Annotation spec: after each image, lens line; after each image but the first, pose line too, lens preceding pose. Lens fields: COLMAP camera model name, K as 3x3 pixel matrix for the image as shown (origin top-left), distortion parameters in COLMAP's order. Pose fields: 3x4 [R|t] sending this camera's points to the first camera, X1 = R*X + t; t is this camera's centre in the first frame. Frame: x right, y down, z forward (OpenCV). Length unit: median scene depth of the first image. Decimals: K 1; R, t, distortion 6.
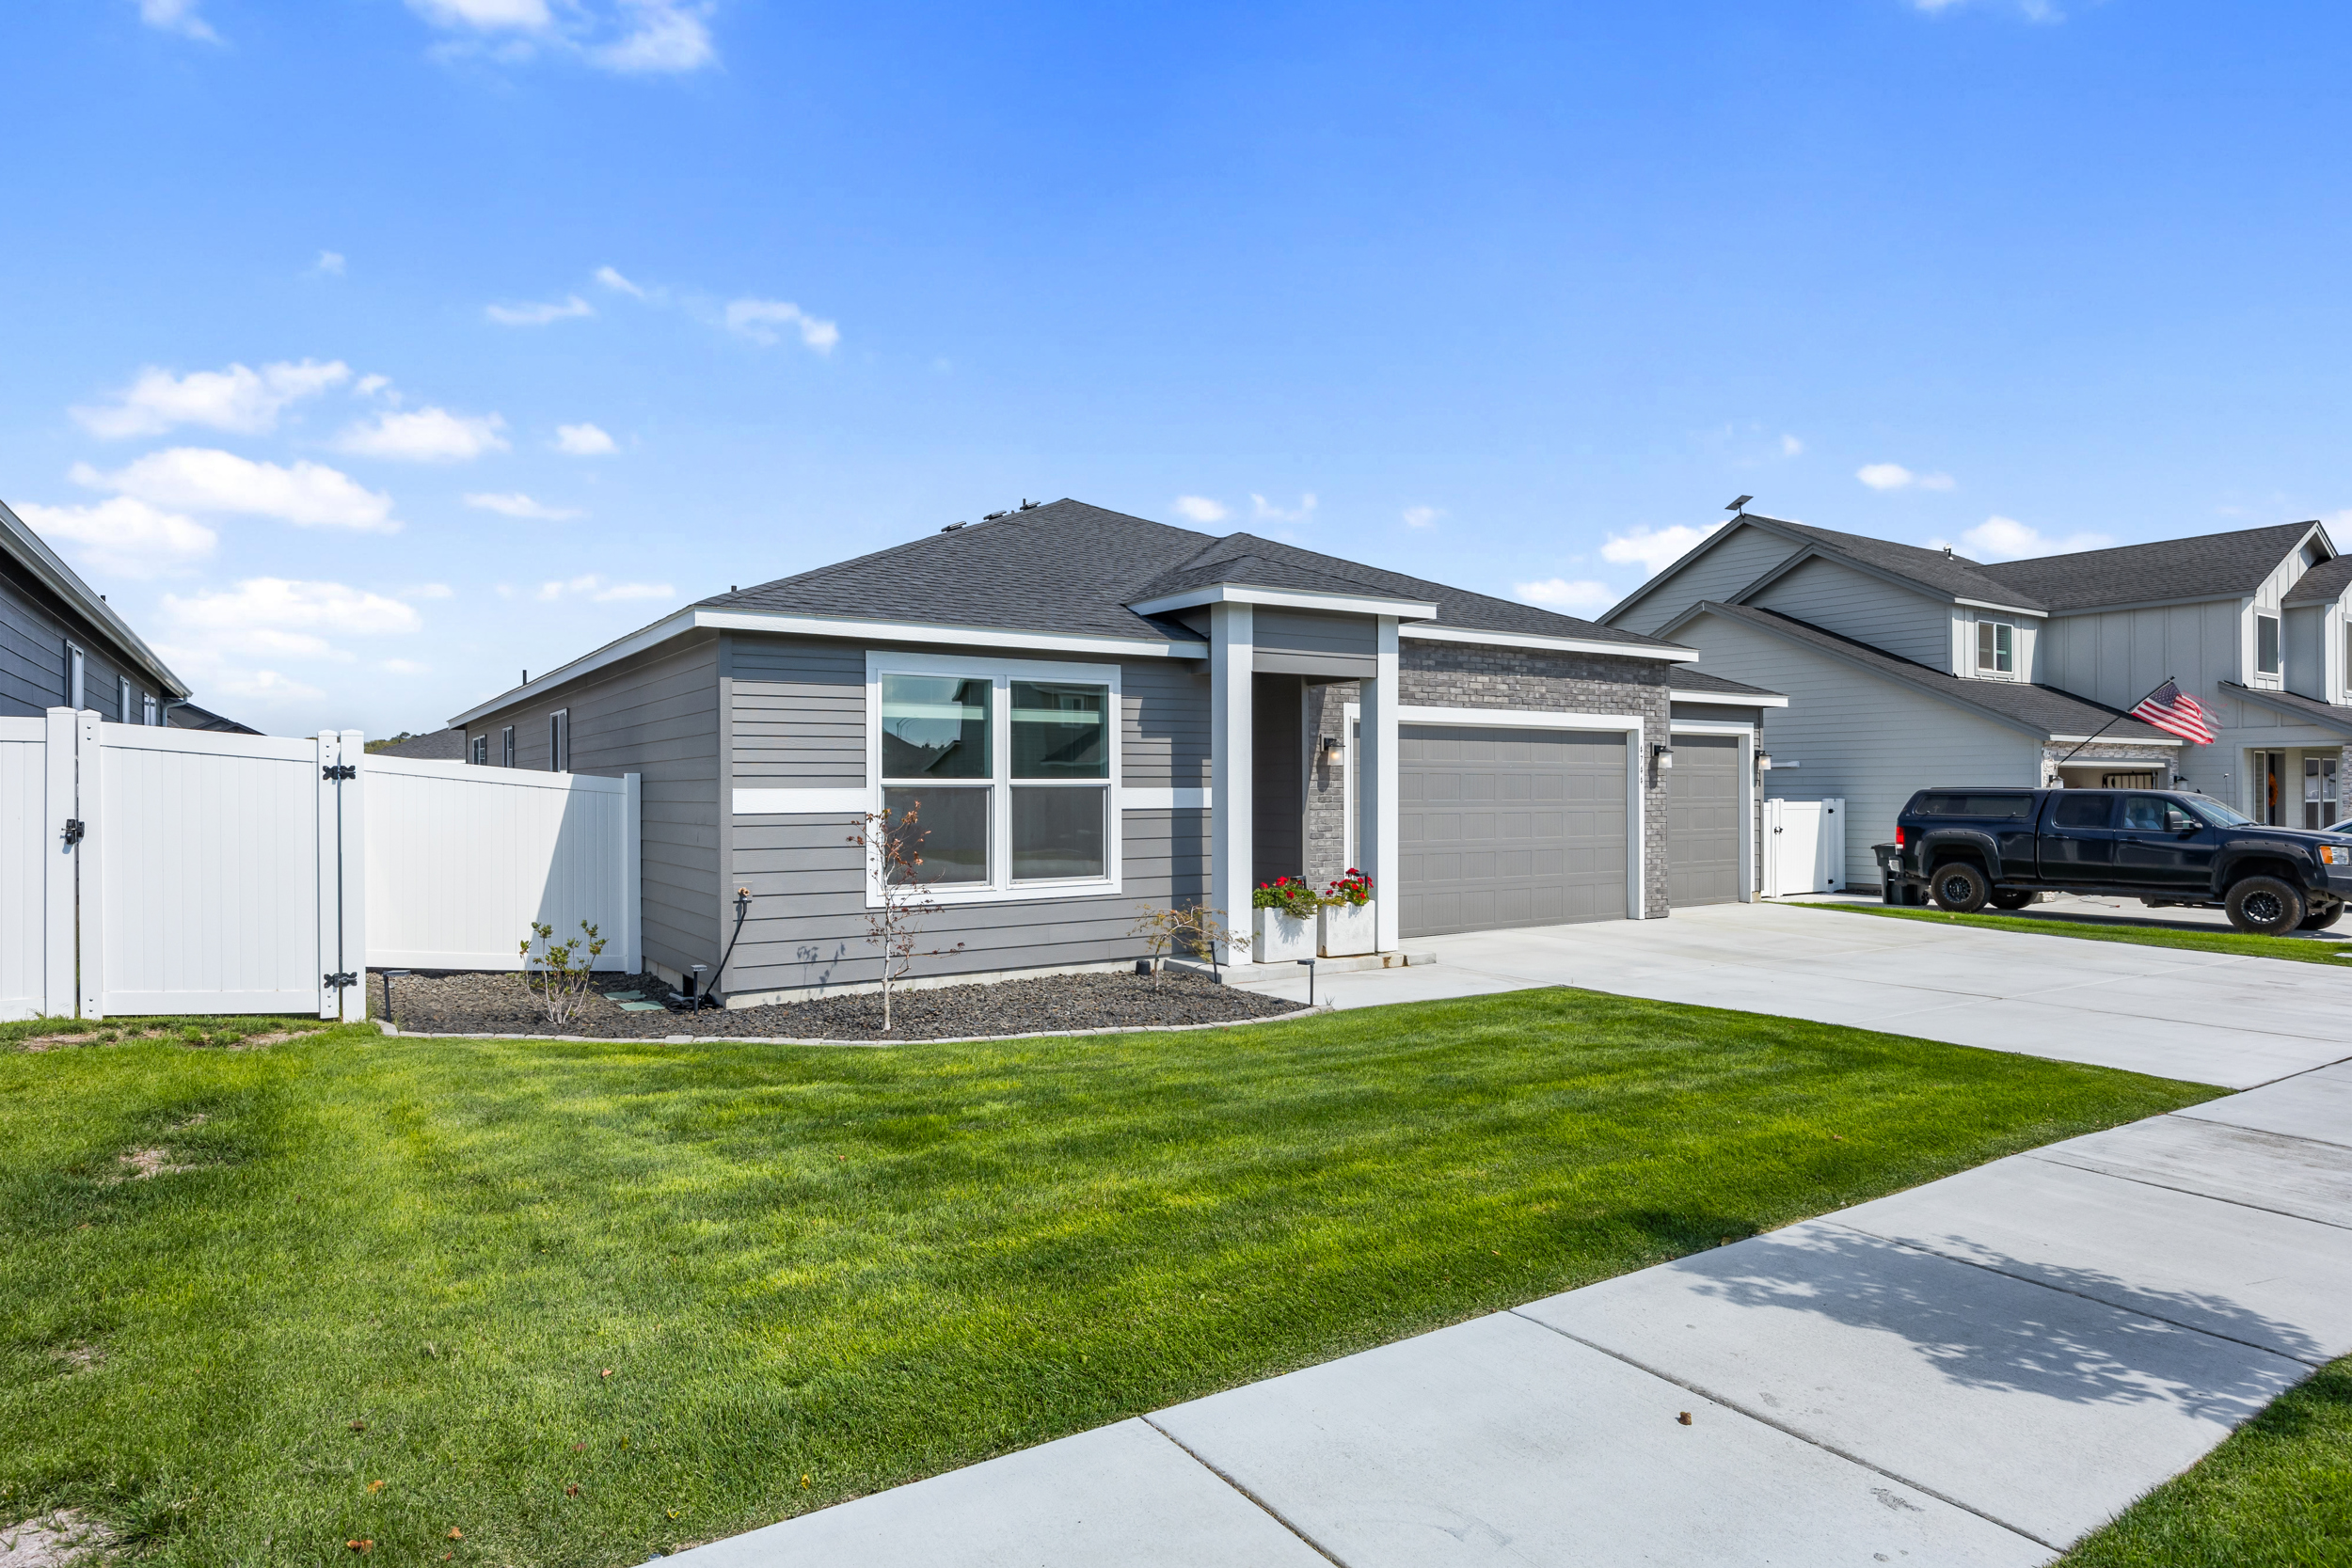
lens RADIAL K [[1294.3, 0, 1154.9], [0, 1294.3, 776.9], [0, 0, 1]] dist [-0.011993, -0.000648]
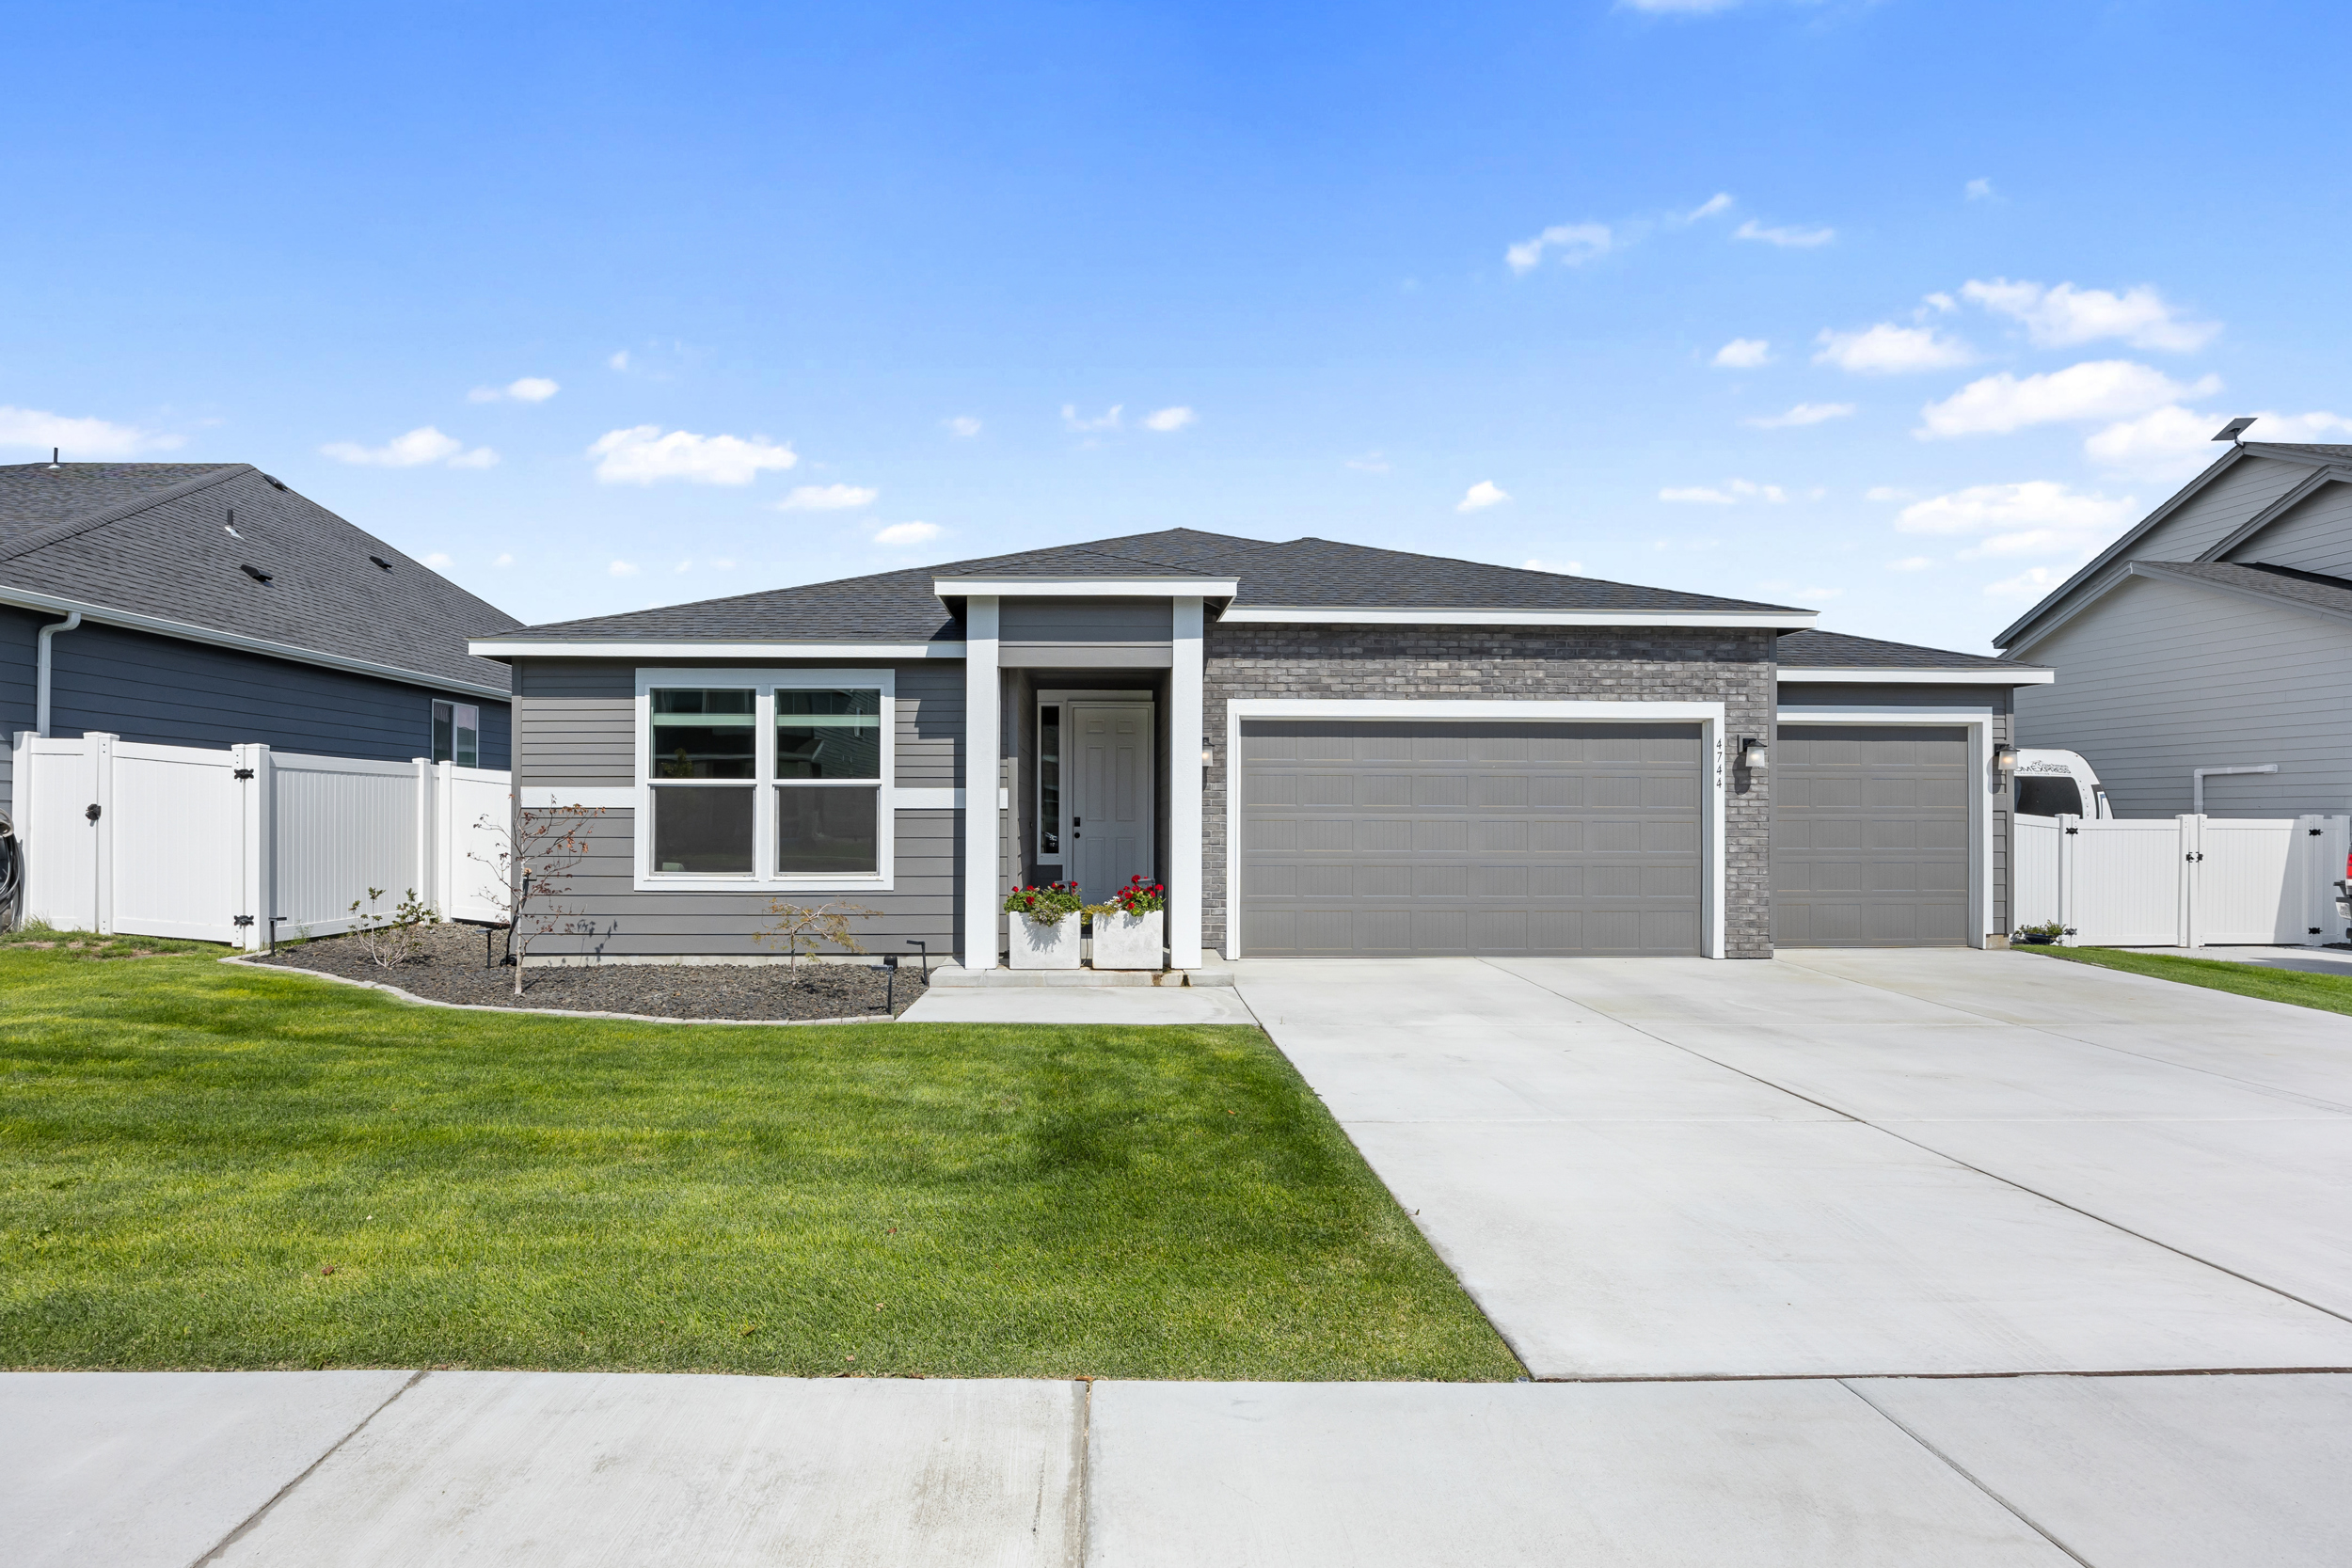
lens RADIAL K [[1032.8, 0, 1170.8], [0, 1032.8, 801.7], [0, 0, 1]] dist [-0.016609, 0.002316]
pose [[0.854679, 0.000922, -0.519156, 0.568962], [0.000037, 0.999998, 0.001838, 0.017333], [0.519157, -0.001590, 0.854677, 0.396058]]
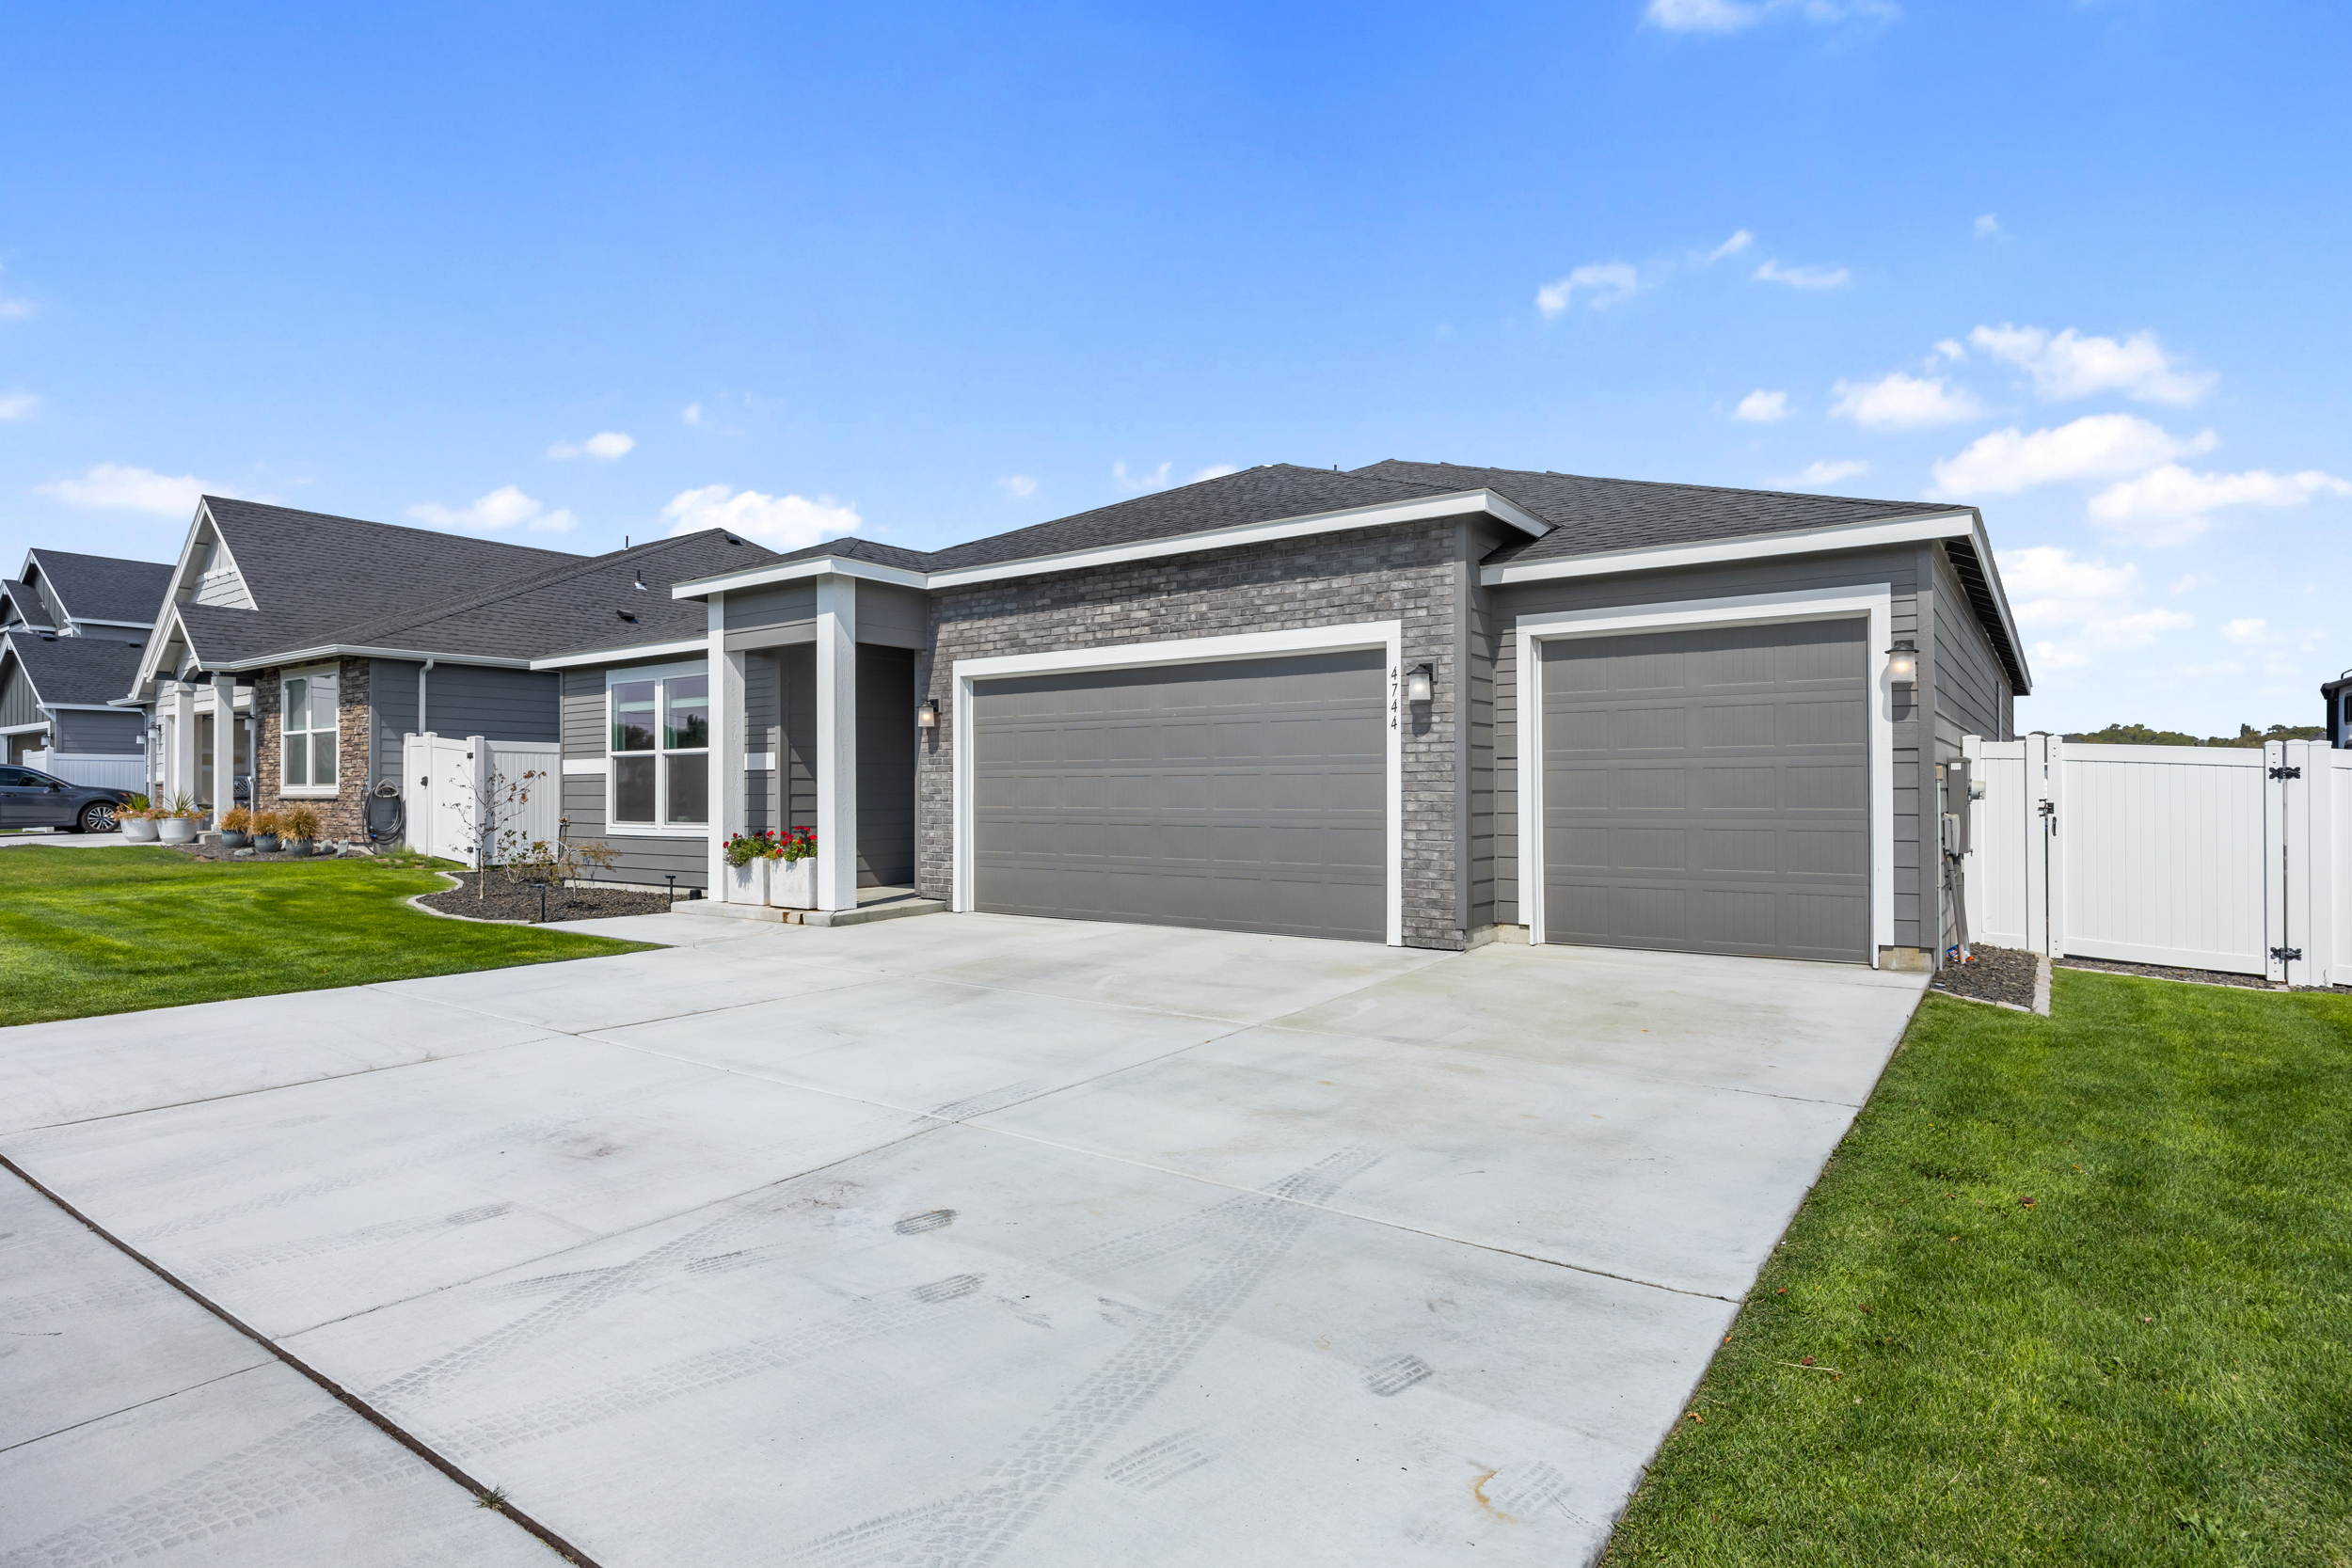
lens RADIAL K [[1174.8, 0, 1196.8], [0, 1174.8, 785.3], [0, 0, 1]] dist [-0.010153, -0.000258]
pose [[0.391751, -0.001091, -0.920071, 1.174674], [0.014983, 0.999874, 0.005194, 0.038355], [0.919949, -0.015820, 0.391718, 0.944147]]
